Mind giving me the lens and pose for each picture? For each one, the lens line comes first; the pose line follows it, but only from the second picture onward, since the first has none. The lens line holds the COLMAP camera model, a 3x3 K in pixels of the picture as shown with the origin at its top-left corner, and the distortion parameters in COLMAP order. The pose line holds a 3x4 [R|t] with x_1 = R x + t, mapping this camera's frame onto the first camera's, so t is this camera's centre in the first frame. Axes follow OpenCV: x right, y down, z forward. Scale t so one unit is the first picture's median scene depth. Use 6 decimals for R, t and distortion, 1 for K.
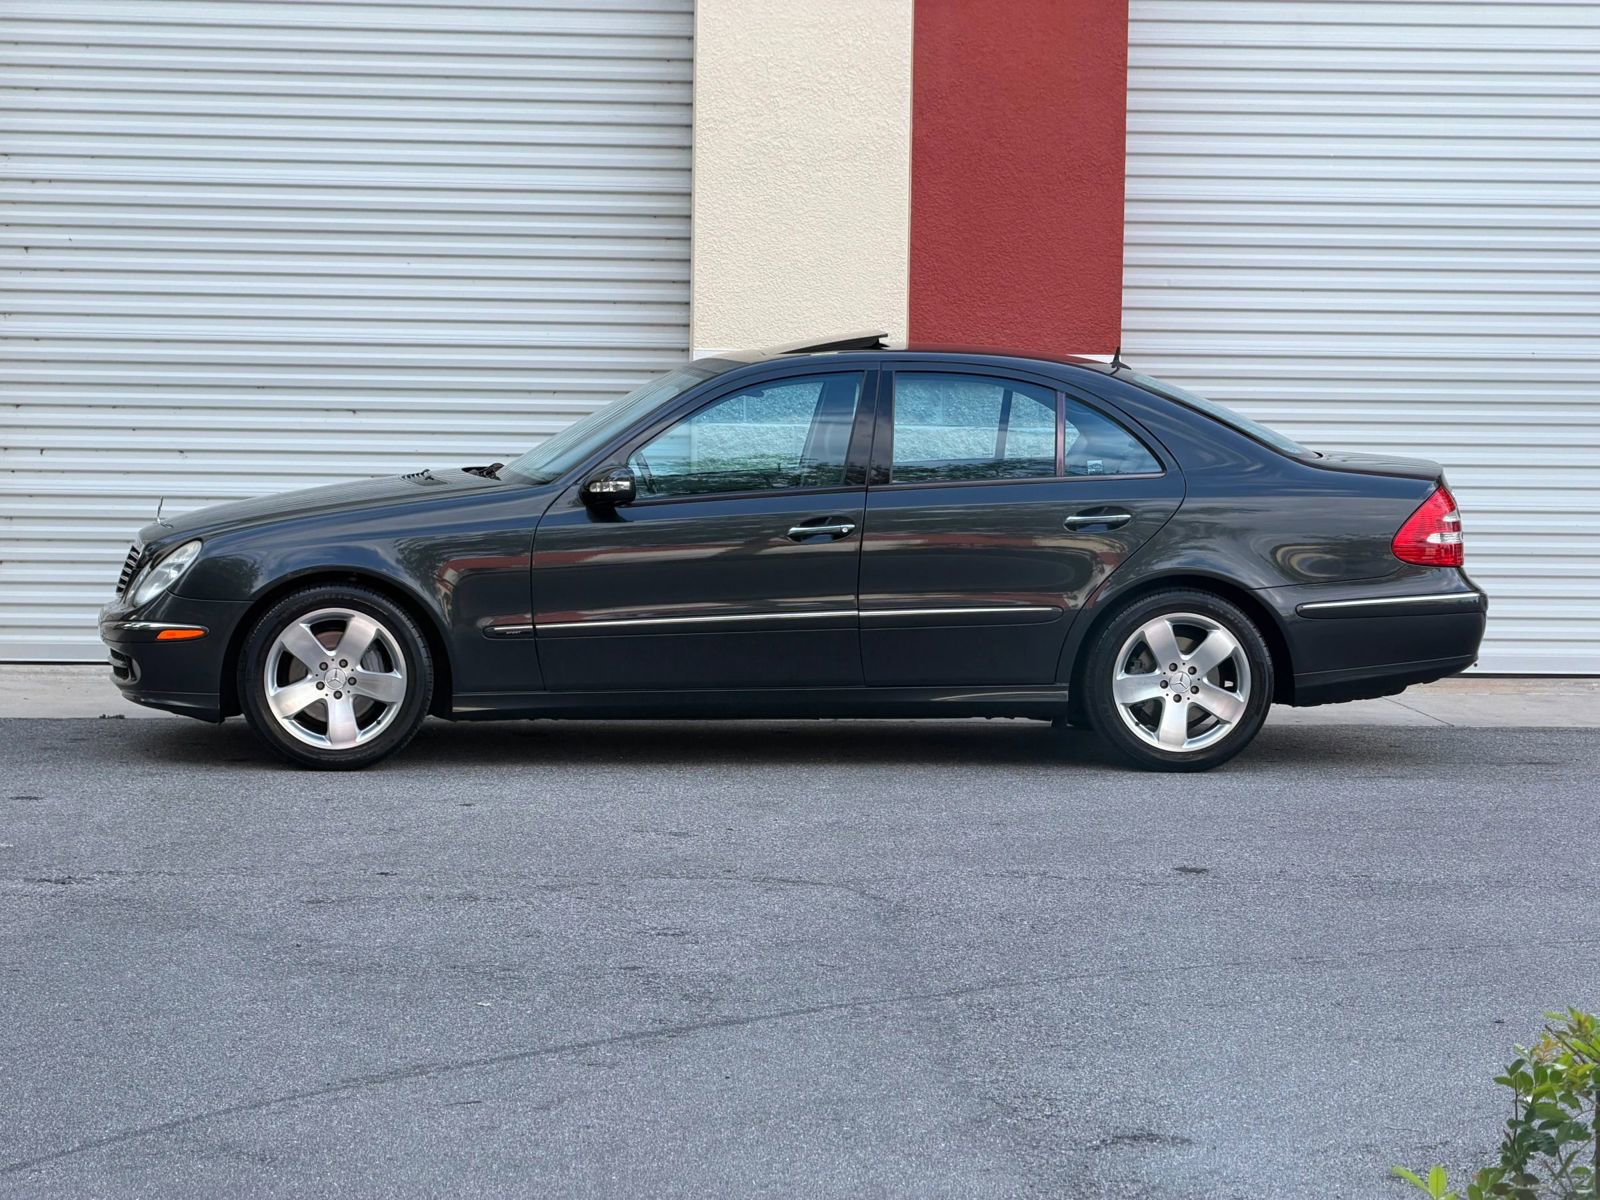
lens RADIAL K [[4807.1, 0, 792.9], [0, 4807.1, 602.7], [0, 0, 1]] dist [0.233322, -0.065075]
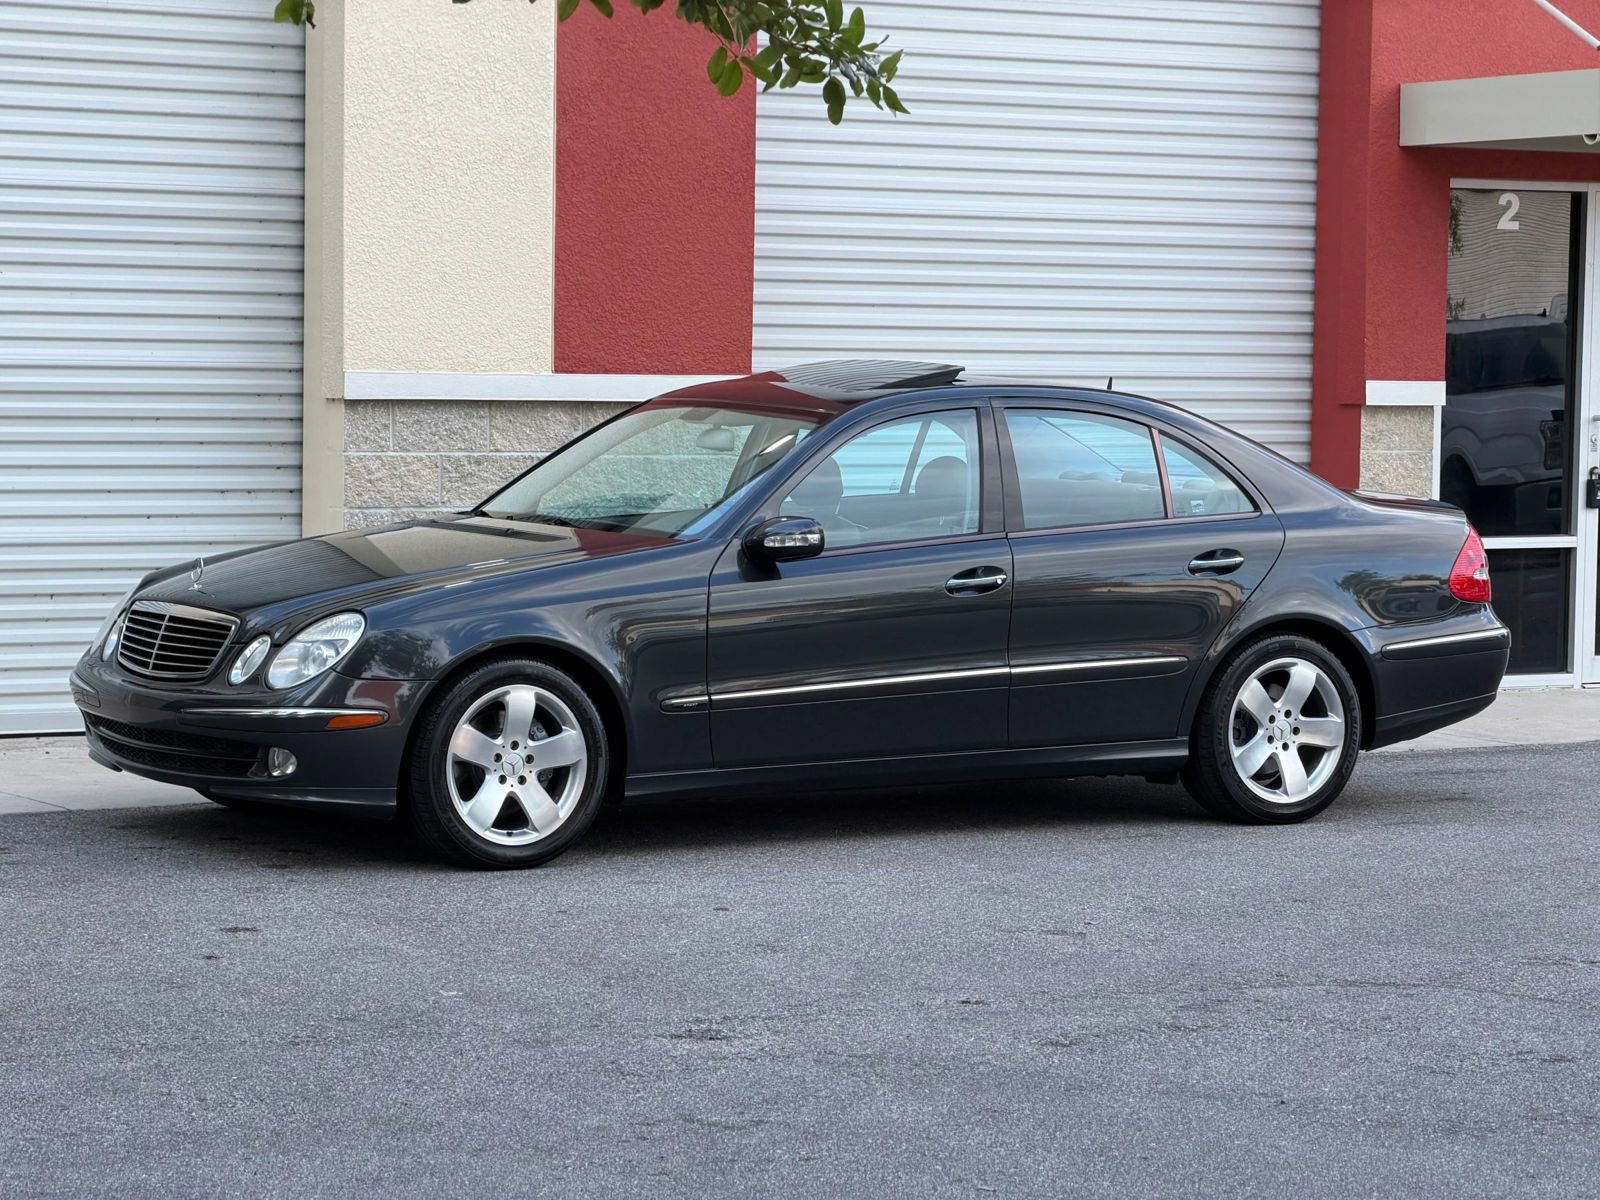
lens RADIAL K [[4818.4, 0, 806.4], [0, 4818.4, 636.5], [0, 0, 1]] dist [0.194719, 0.780405]
pose [[0.890246, -0.029533, 0.454522, -0.424341], [0.023403, 0.999543, 0.019110, -0.021815], [-0.454879, -0.006375, 0.890530, 0.186488]]
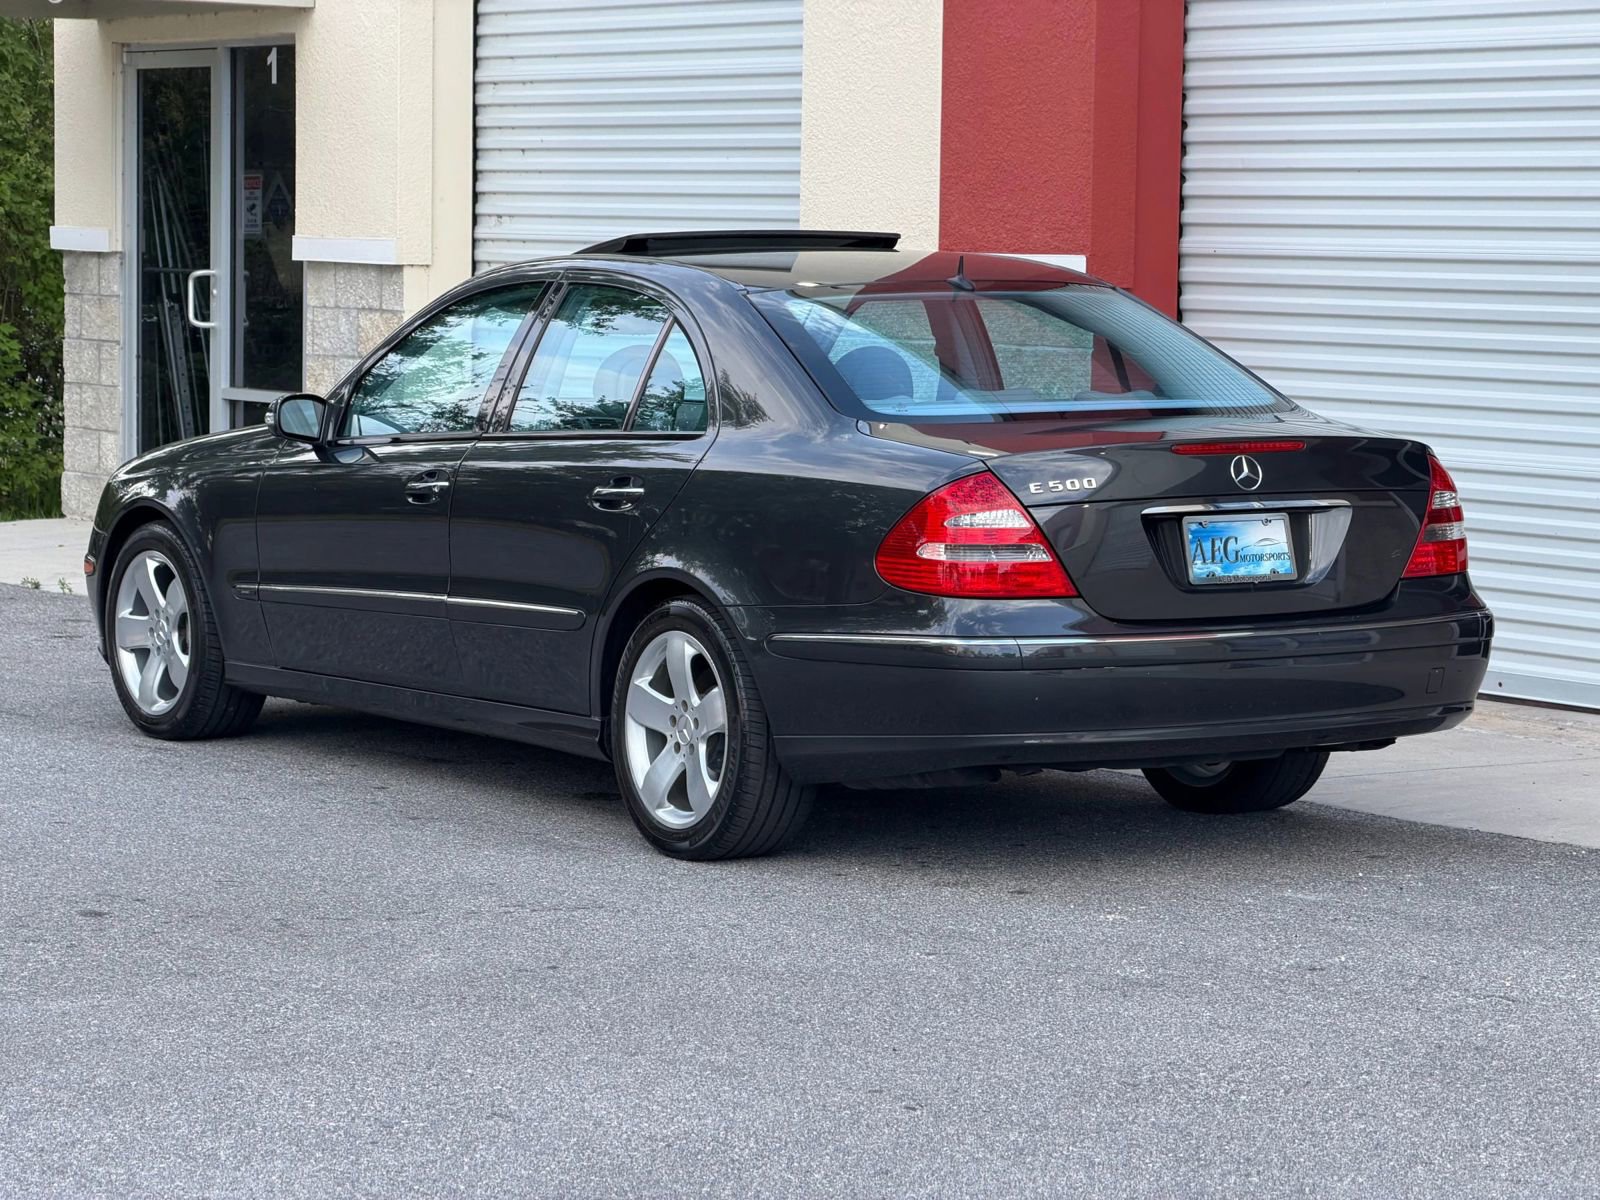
lens RADIAL K [[4807.1, 0, 792.9], [0, 4807.1, 602.7], [0, 0, 1]] dist [0.233322, -0.065075]
pose [[0.463479, 0.062959, -0.883868, 0.911273], [-0.056707, 0.997535, 0.041320, -0.028913], [0.884291, 0.030971, 0.465907, 0.703602]]
